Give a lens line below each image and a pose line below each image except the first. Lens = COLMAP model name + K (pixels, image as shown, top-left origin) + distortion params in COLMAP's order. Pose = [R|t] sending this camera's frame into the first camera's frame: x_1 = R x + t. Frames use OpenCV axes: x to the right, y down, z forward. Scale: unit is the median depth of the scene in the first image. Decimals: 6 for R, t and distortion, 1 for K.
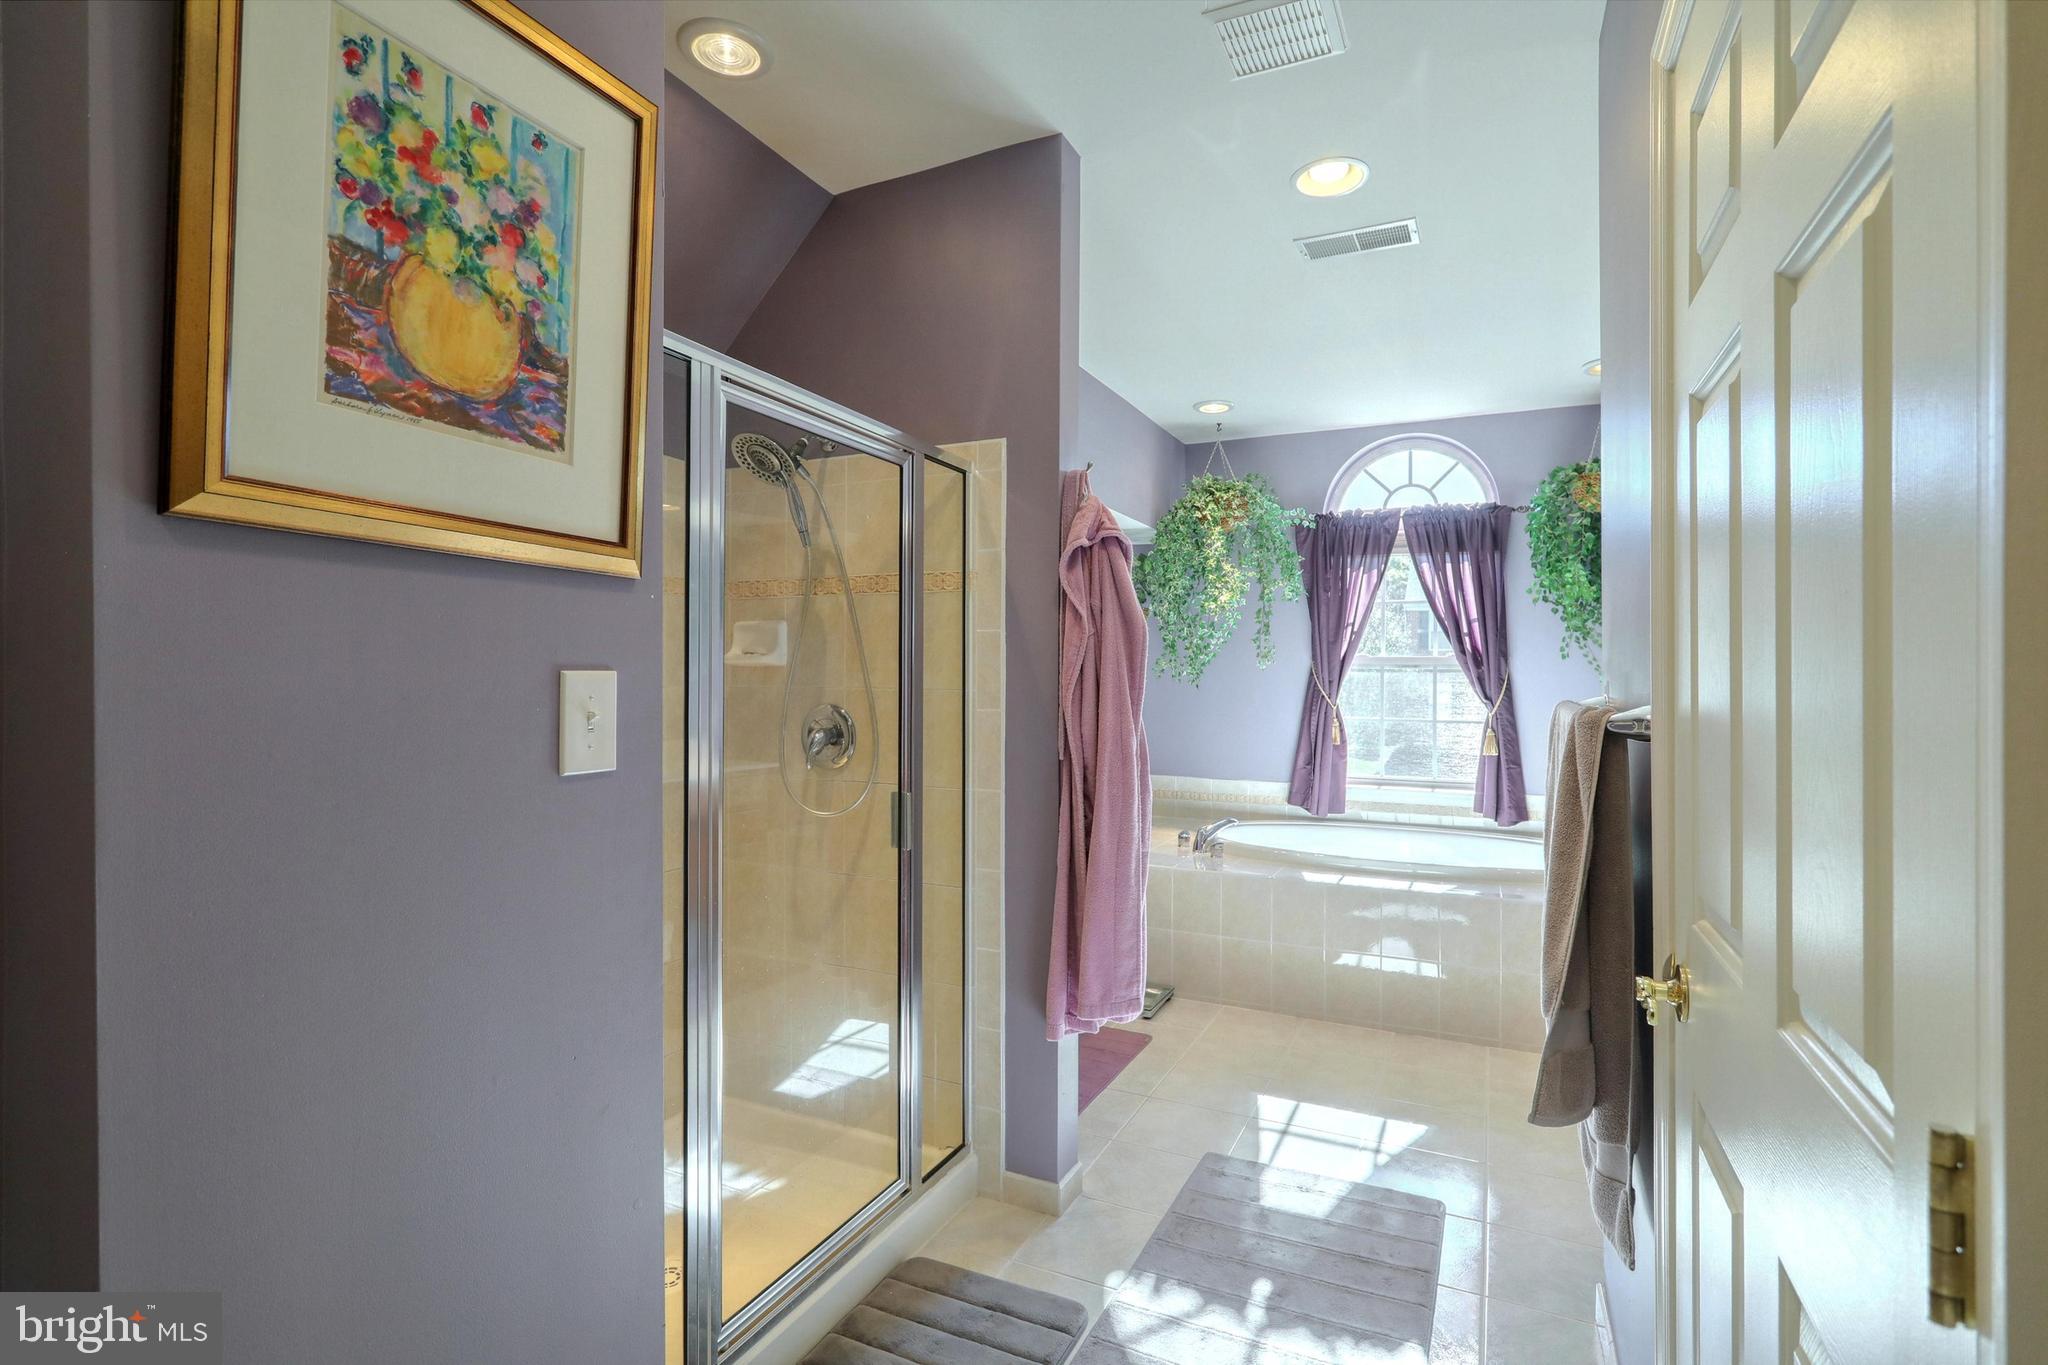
lens RADIAL K [[971.5, 0, 1024.9], [0, 971.5, 678.6], [0, 0, 1]] dist [0.001854, 0.000759]
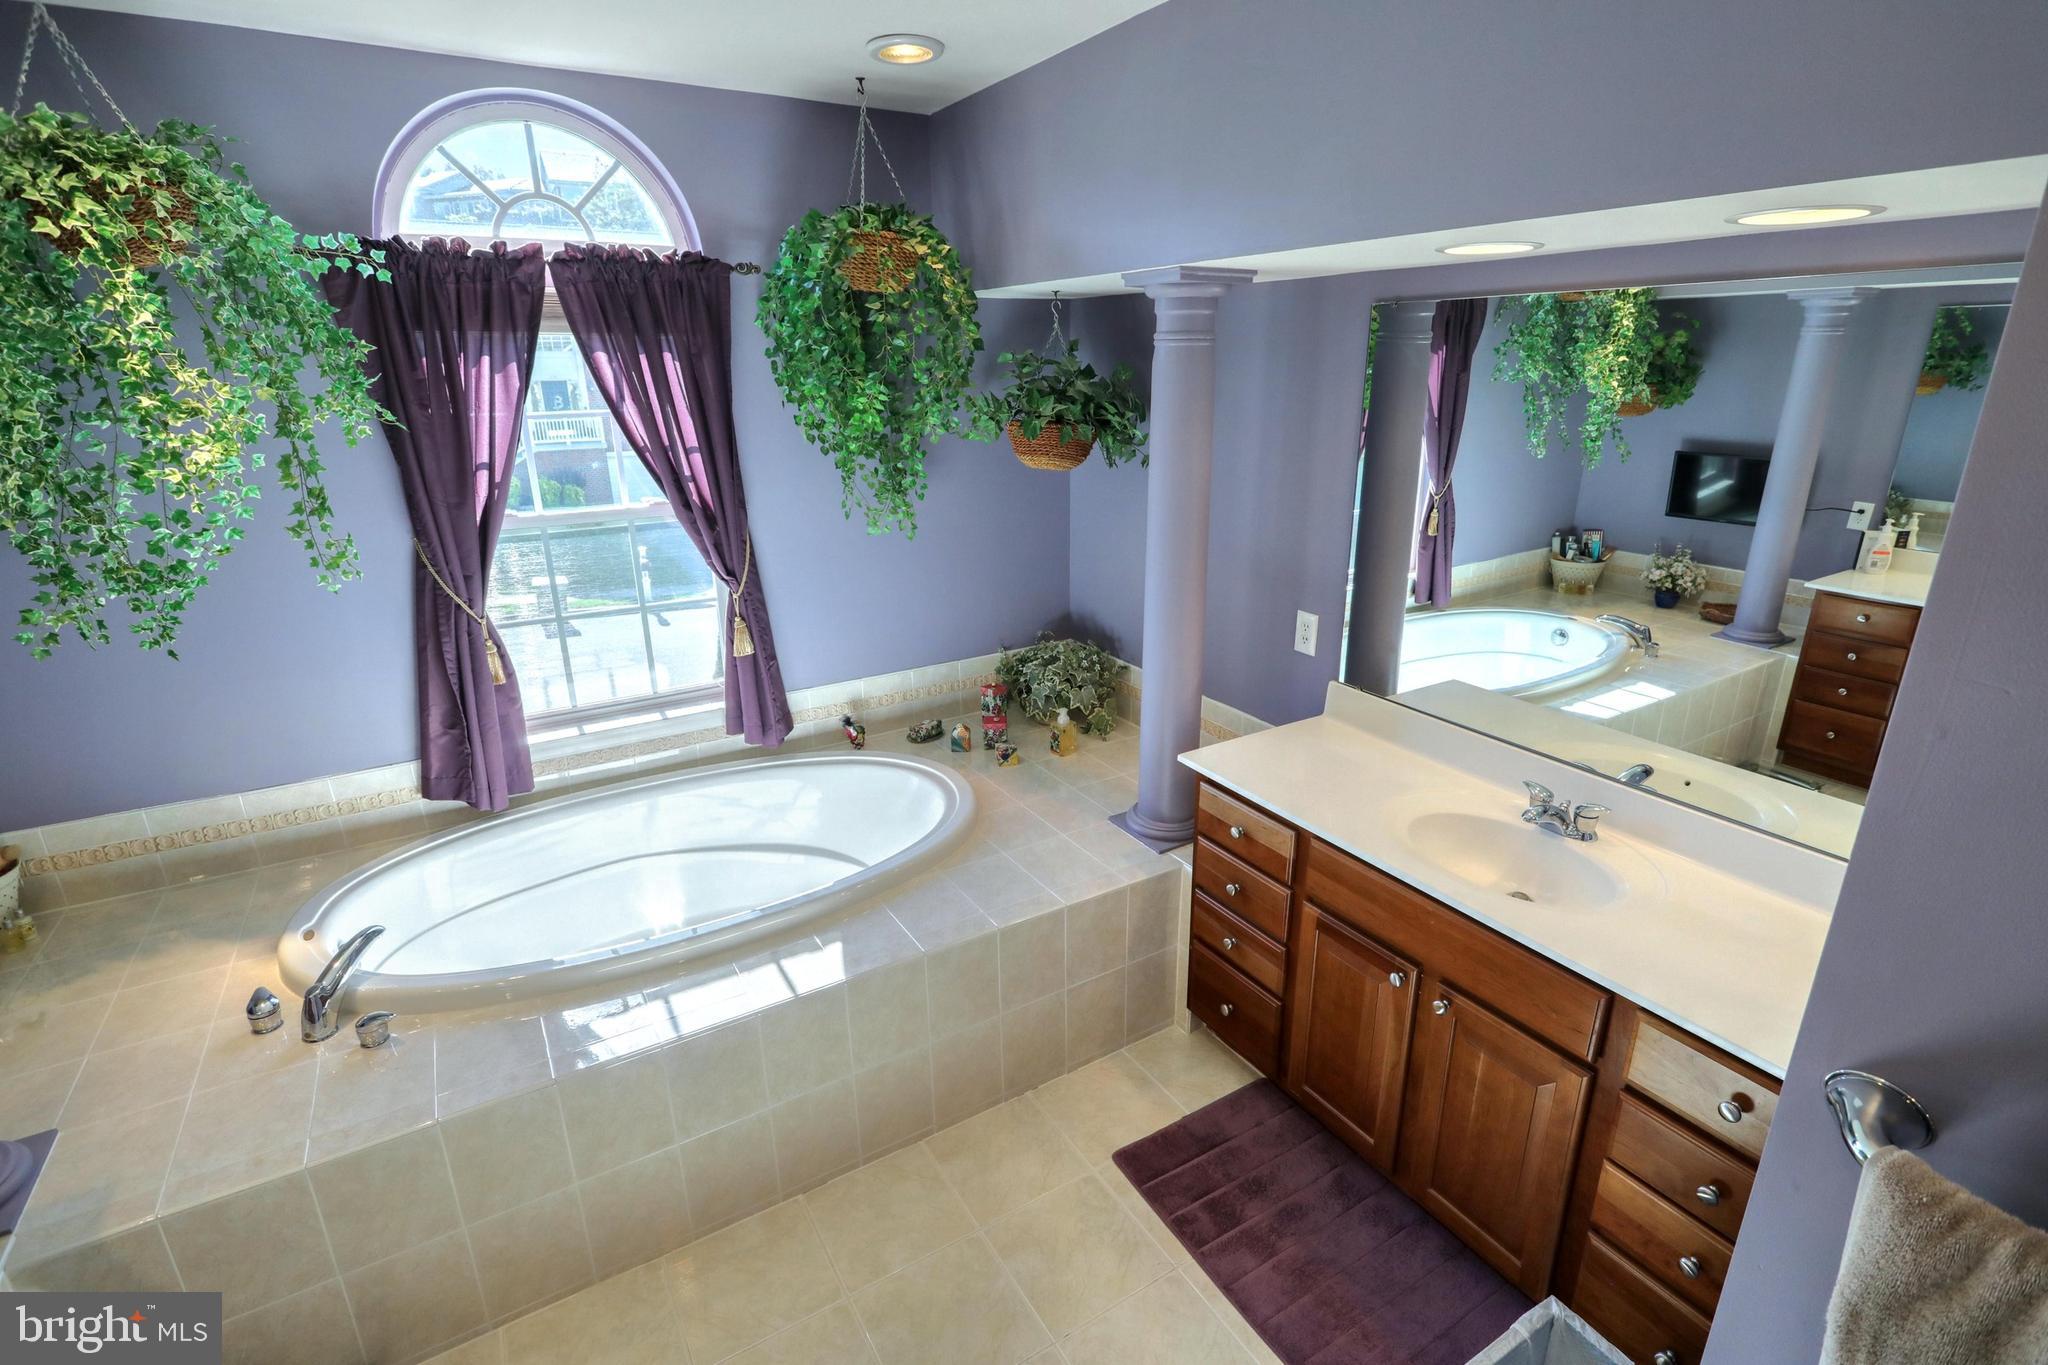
lens RADIAL K [[971.5, 0, 1021.3], [0, 971.5, 681.8], [0, 0, 1]] dist [0.001854, 0.000759]
pose [[0.560432, -0.275605, 0.780998, 0.046380], [0.007491, 0.944654, 0.327982, -0.121705], [-0.828167, -0.177961, 0.531479, 0.450986]]
